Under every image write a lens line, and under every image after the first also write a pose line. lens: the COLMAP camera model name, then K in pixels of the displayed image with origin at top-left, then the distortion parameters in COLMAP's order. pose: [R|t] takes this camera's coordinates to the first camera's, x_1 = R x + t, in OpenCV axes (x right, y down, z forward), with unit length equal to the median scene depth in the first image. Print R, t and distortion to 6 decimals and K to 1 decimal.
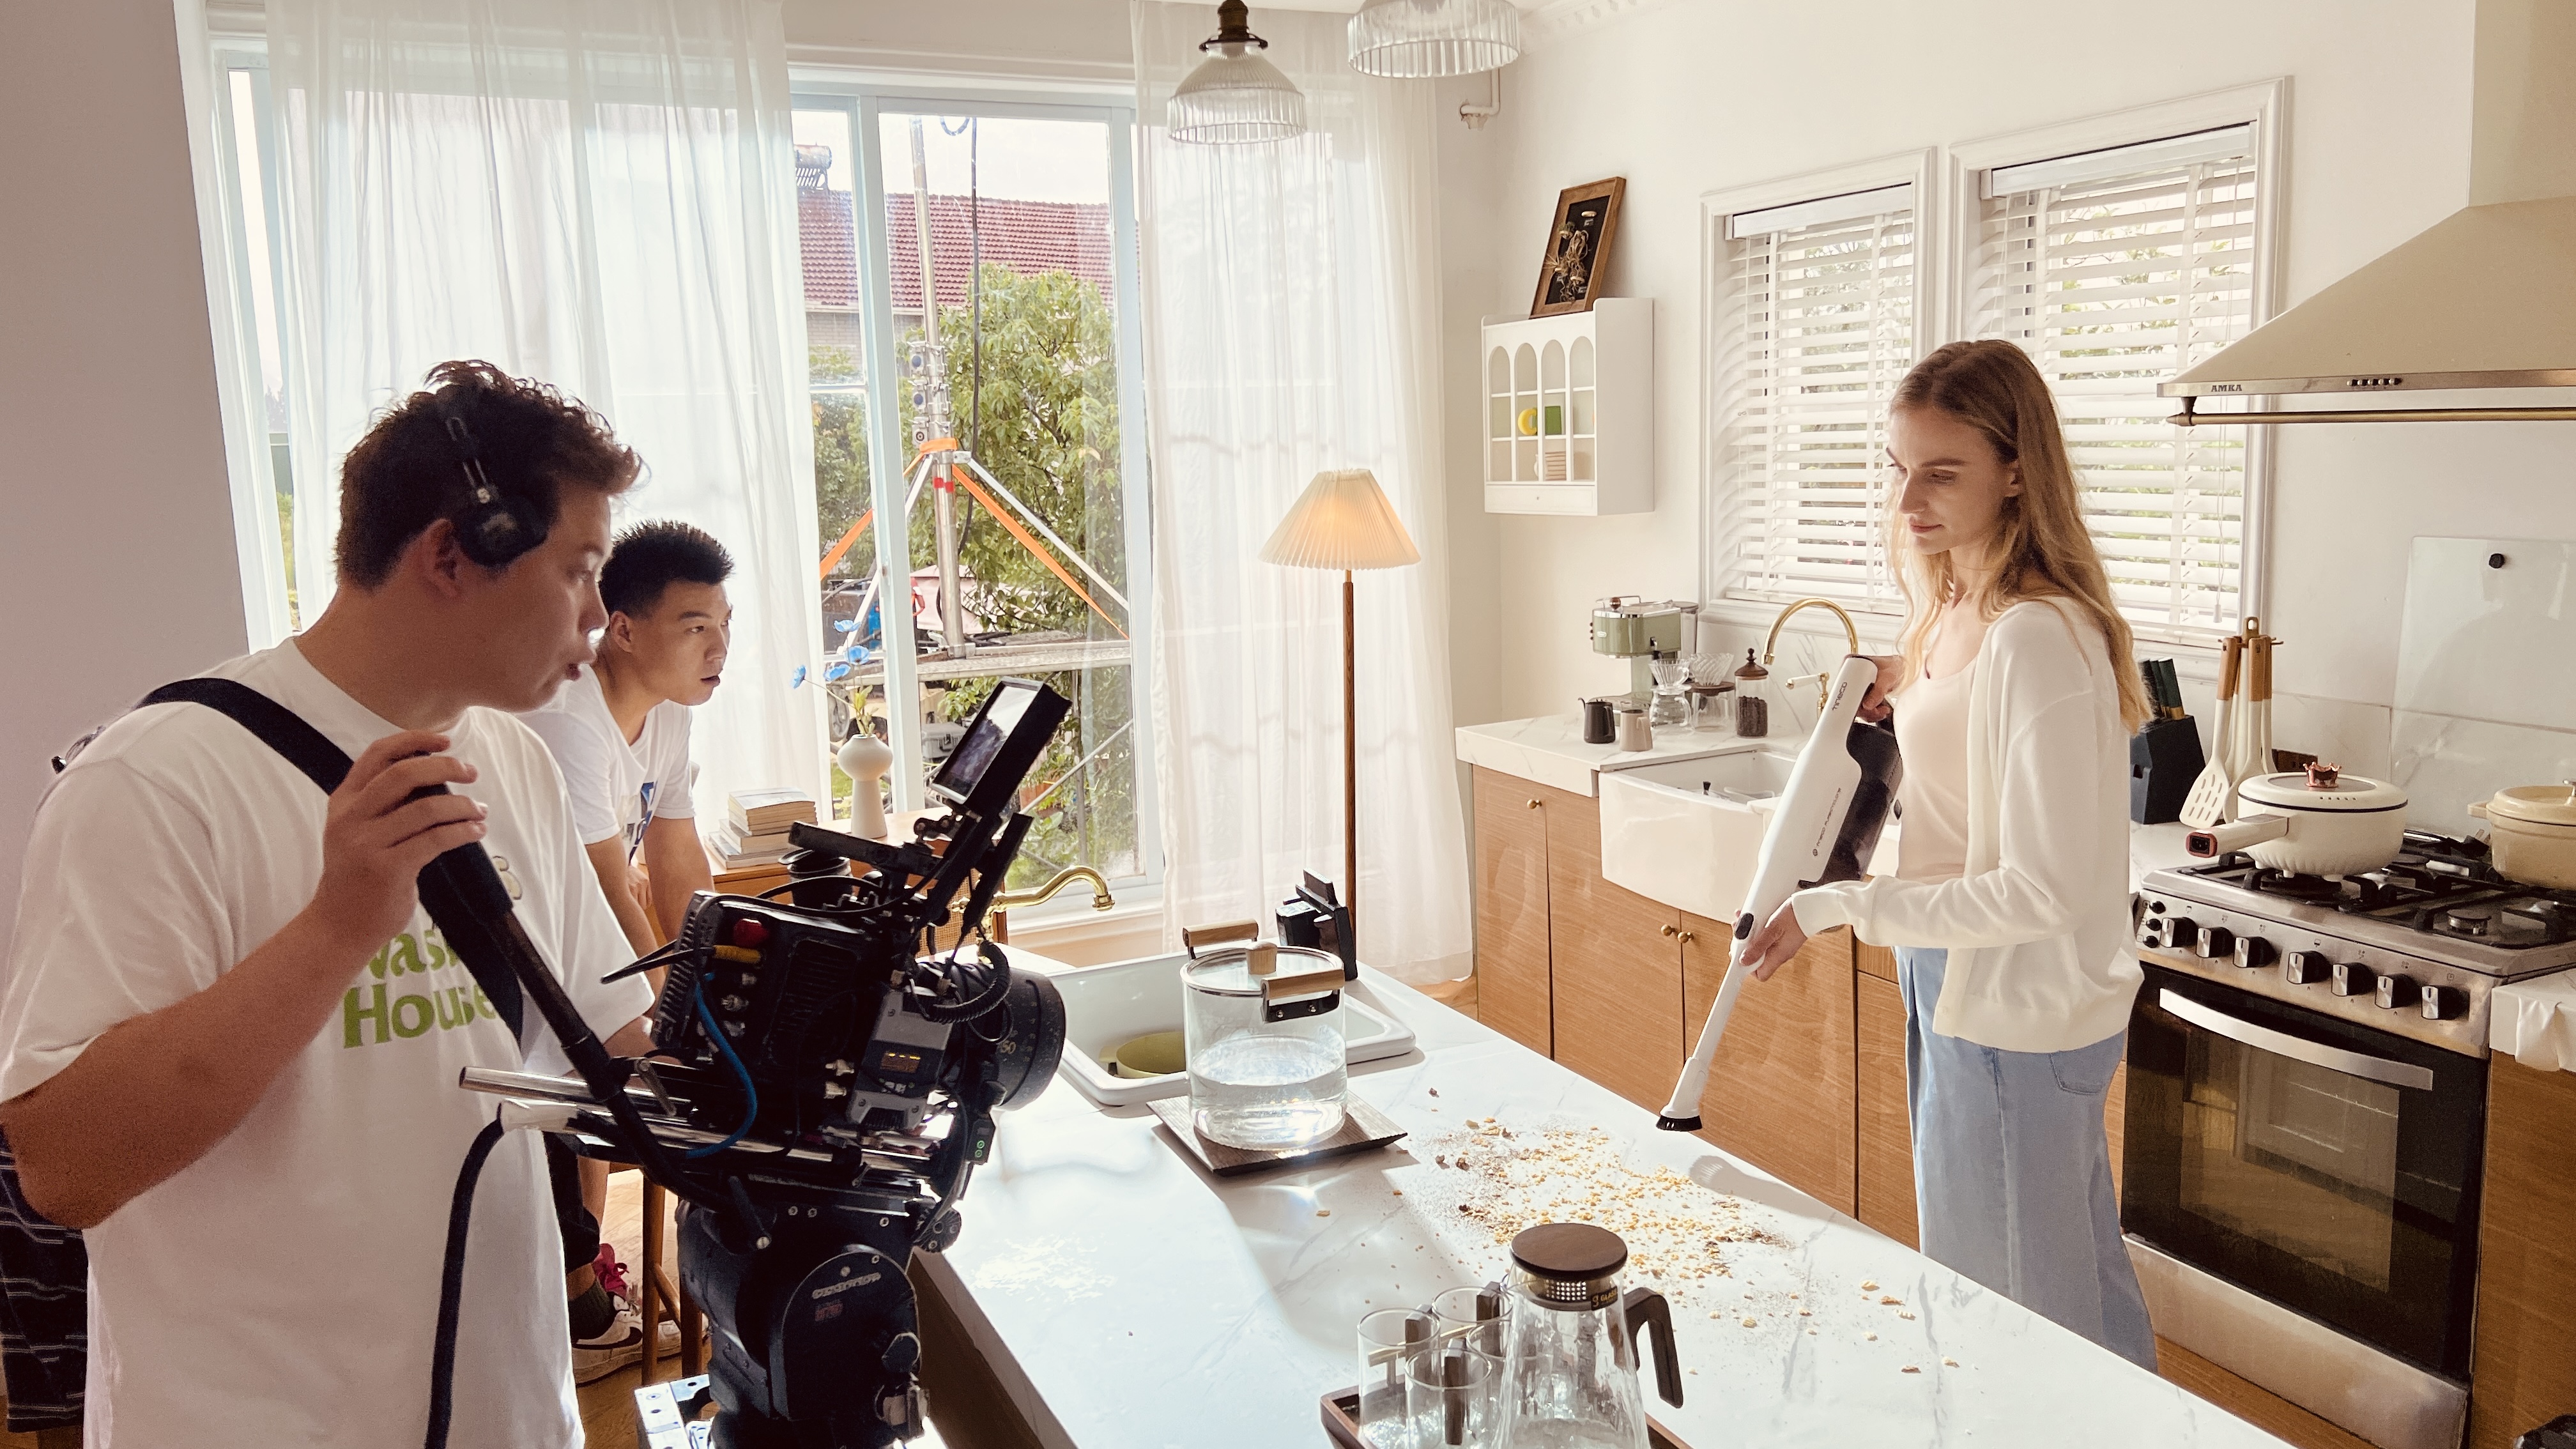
lens RADIAL K [[1942.0, 0, 1280.2], [0, 1942.0, 724.2], [0, 0, 1]] dist [0.007542, 0.000135]
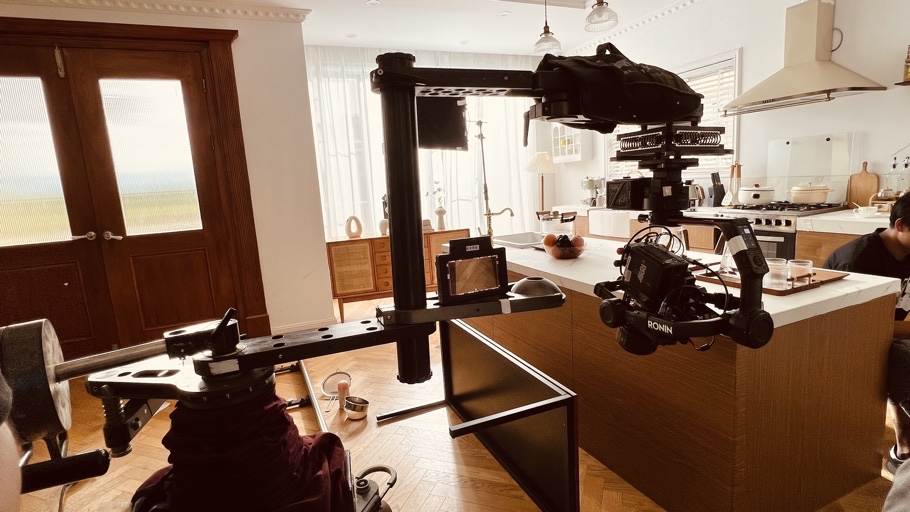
lens RADIAL K [[467.1, 0, 458.2], [0, 467.1, 254.1], [0, 0, 1]] dist [-0.004985, -0.000185]
pose [[0.999562, -0.028817, -0.006808, -0.189529], [0.028820, 0.999585, 0.000259, 0.157578], [0.006798, -0.000455, 0.999977, -0.160932]]
